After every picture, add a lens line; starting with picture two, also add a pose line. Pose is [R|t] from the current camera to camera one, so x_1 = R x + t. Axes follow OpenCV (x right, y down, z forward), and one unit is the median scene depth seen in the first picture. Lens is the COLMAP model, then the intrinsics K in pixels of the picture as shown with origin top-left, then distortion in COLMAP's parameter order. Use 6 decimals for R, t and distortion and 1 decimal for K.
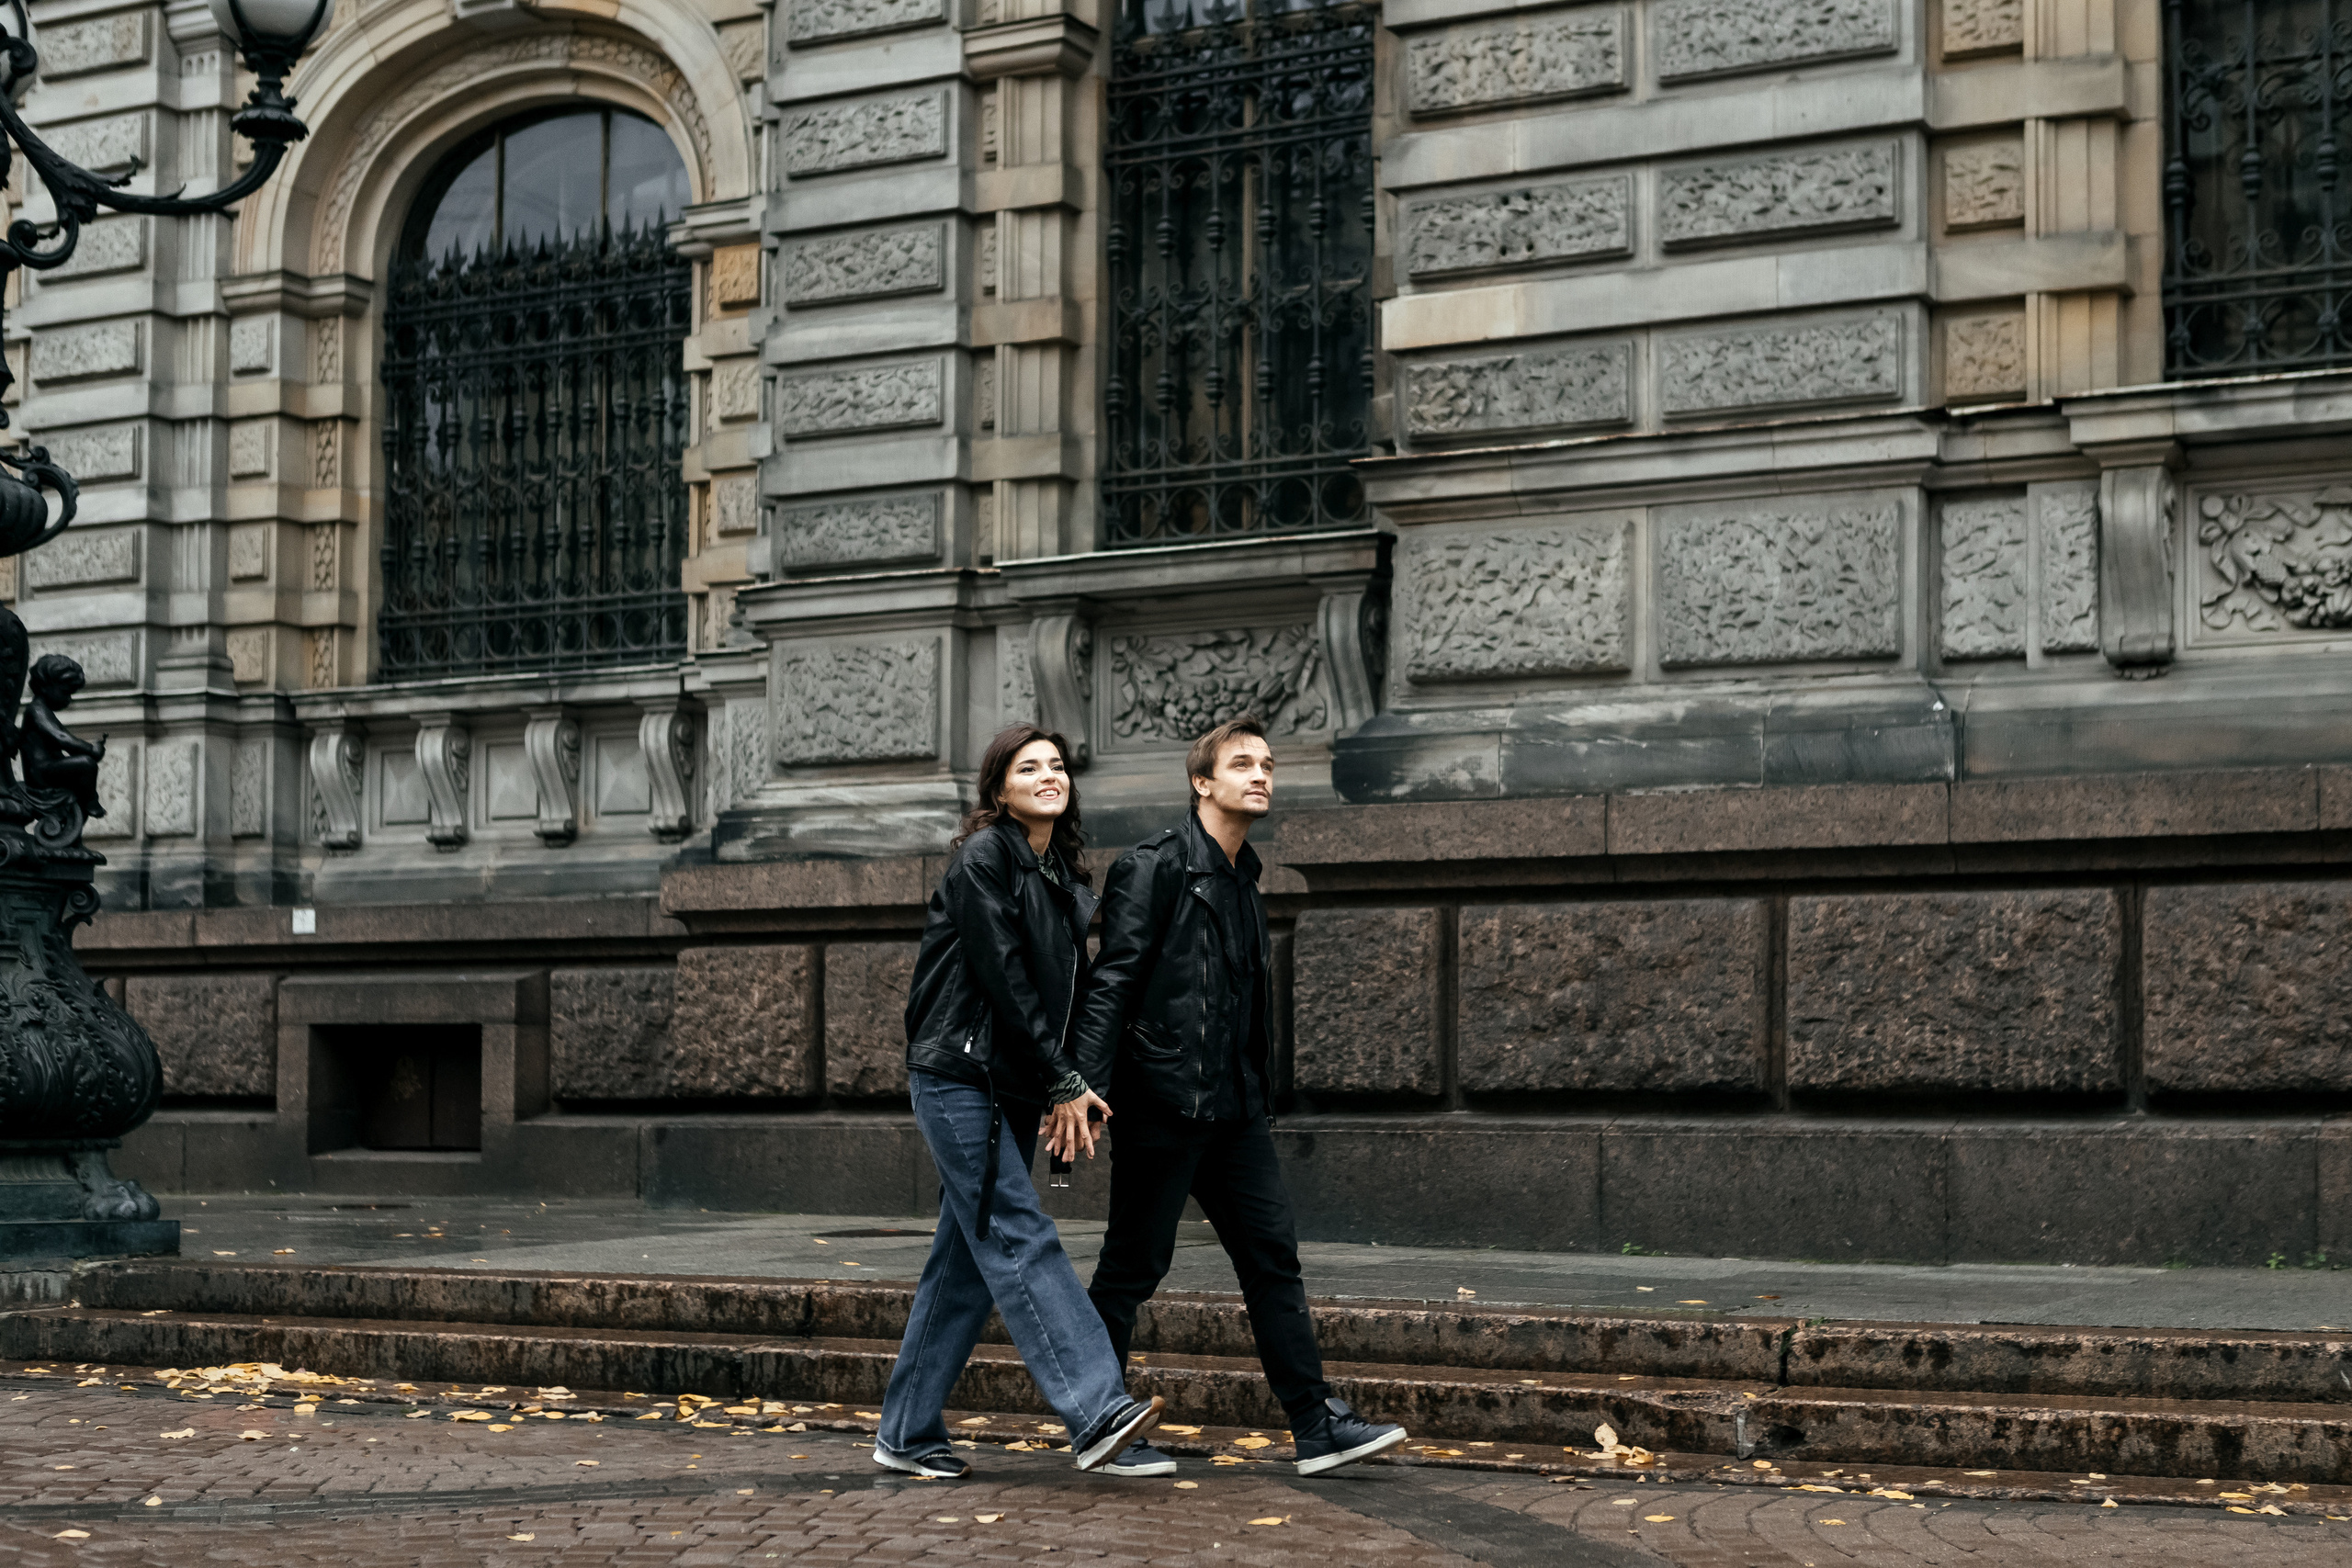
lens RADIAL K [[3185.9, 0, 1176.0], [0, 3185.9, 784.0], [0, 0, 1]] dist [0.025167, 0.015110]
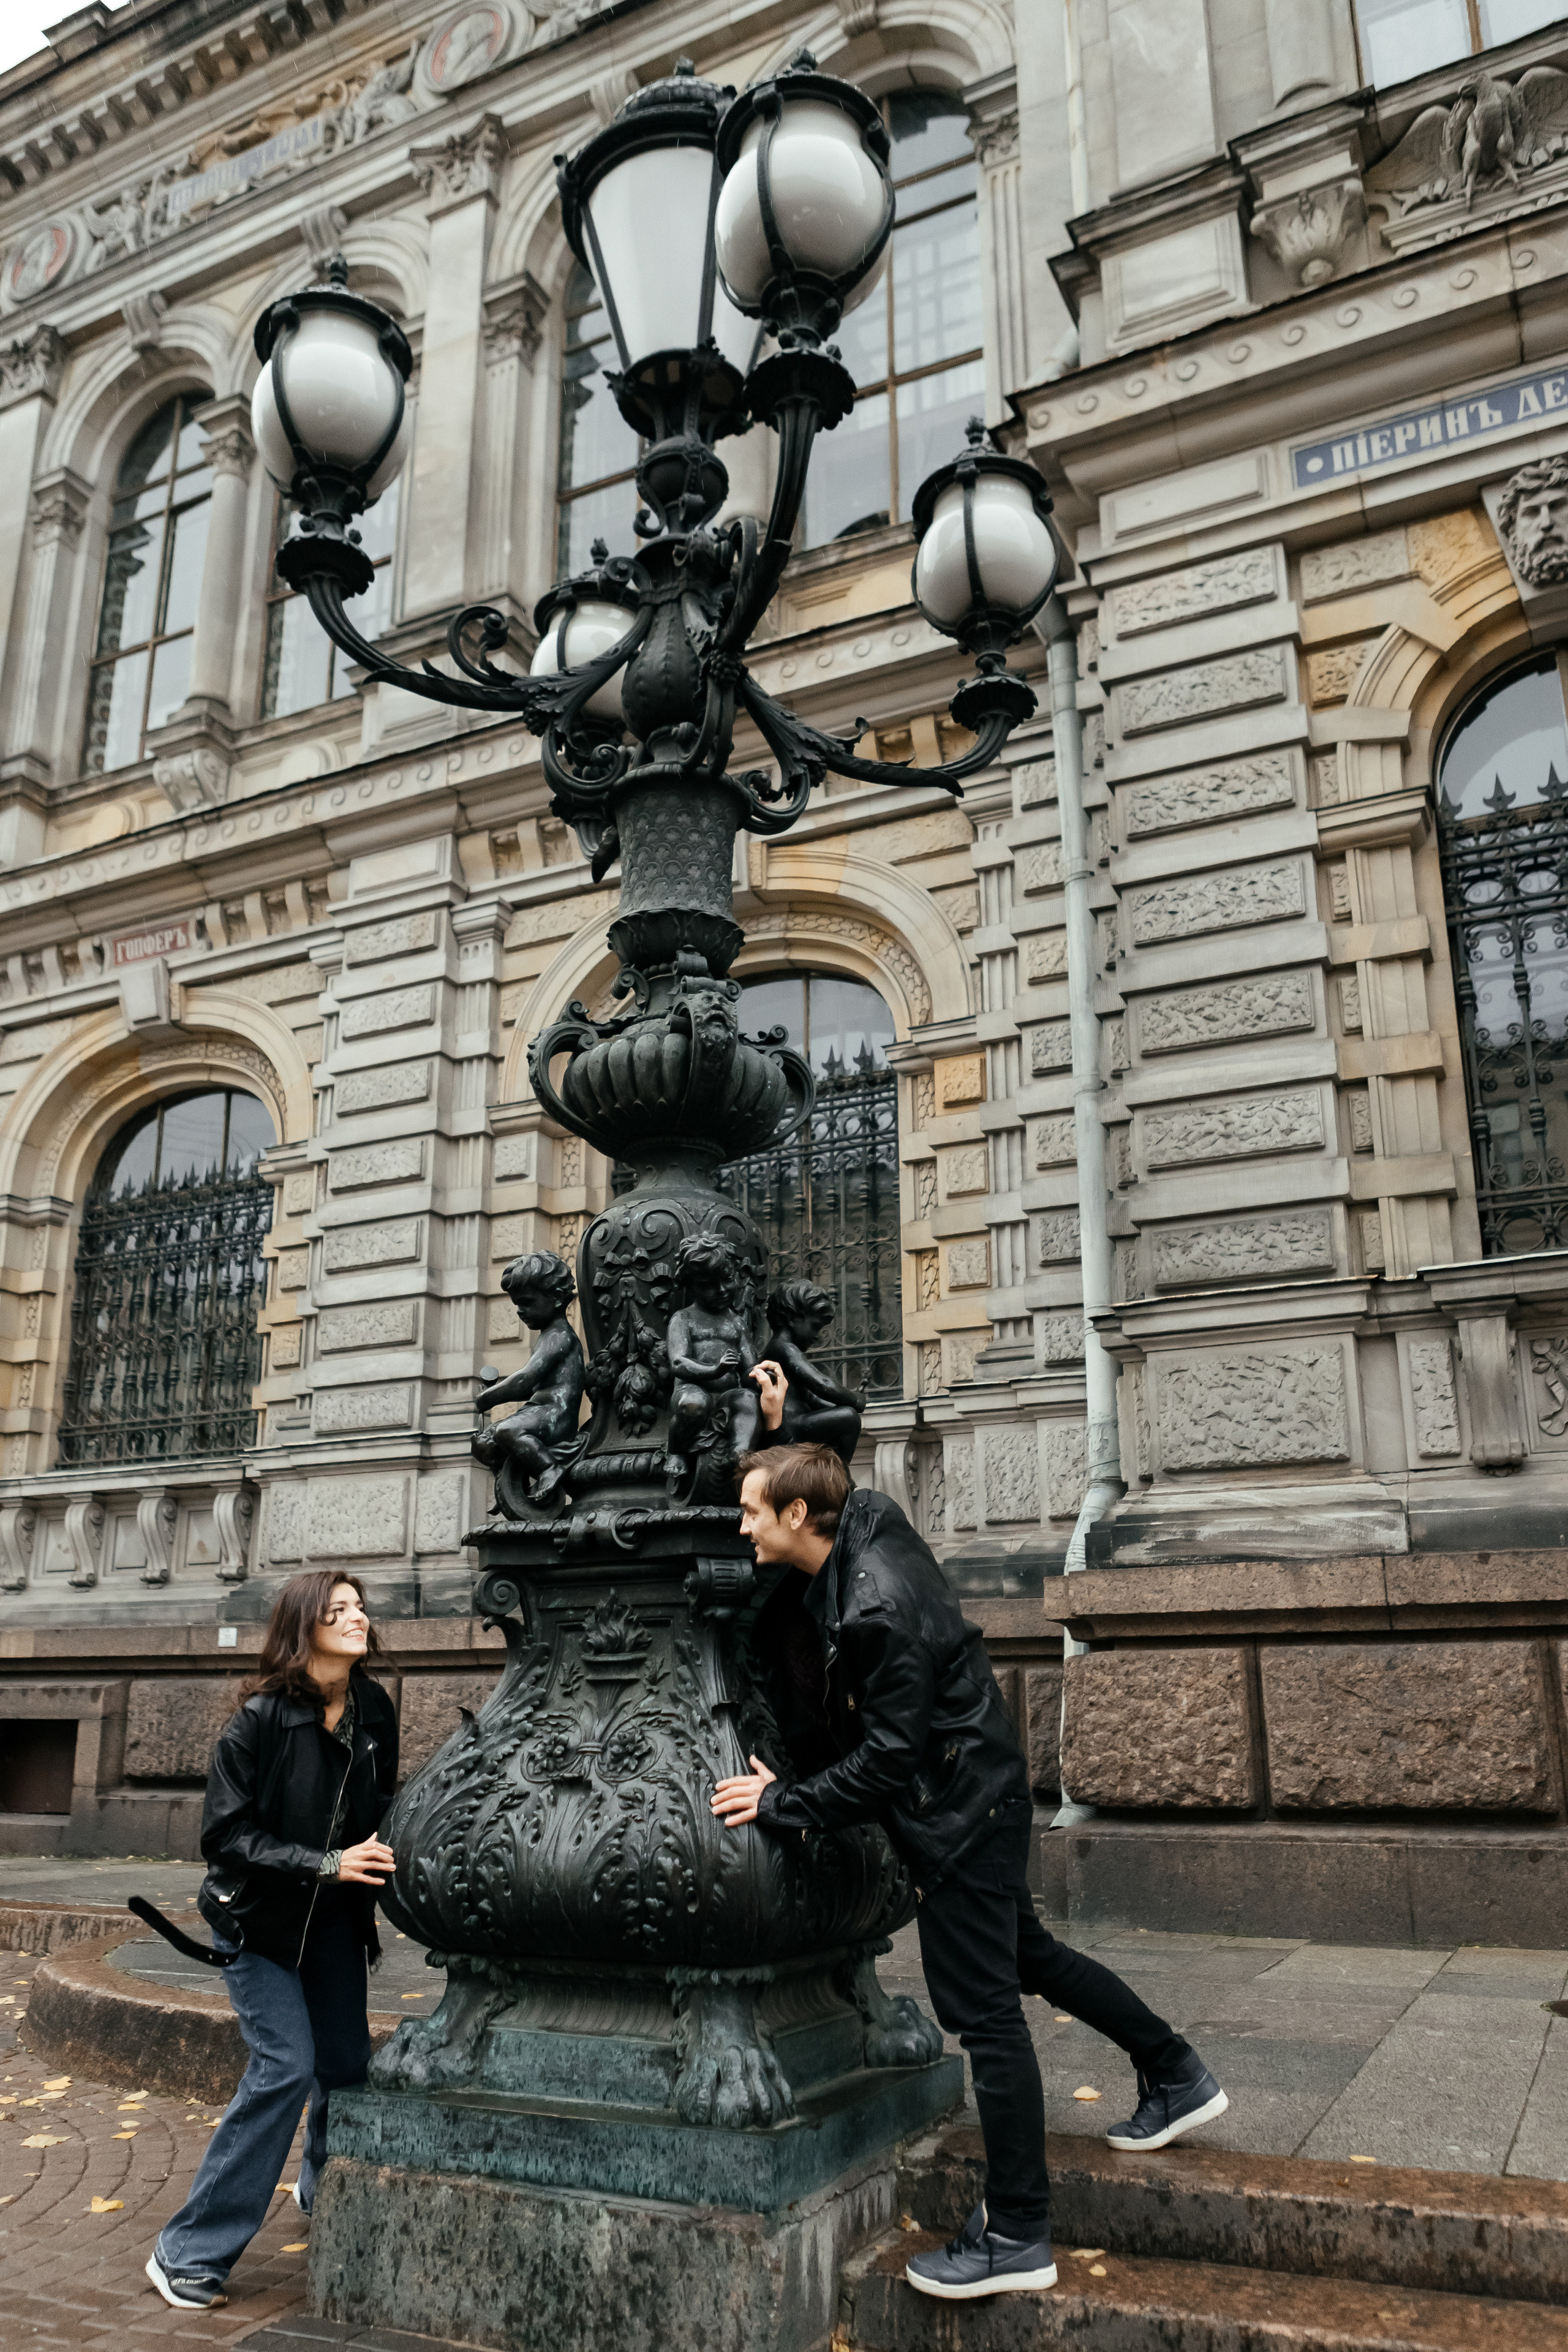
lens RADIAL K [[1677.9, 0, 741.8], [0, 1677.9, 1175.5], [0, 0, 1]] dist [-0.002367, 0.001493]
pose [[0.999282, 0.002681, 0.037799, -0.244575], [0.005474, 0.976819, -0.213996, 0.014194], [-0.037497, 0.214049, 0.976103, 0.380051]]
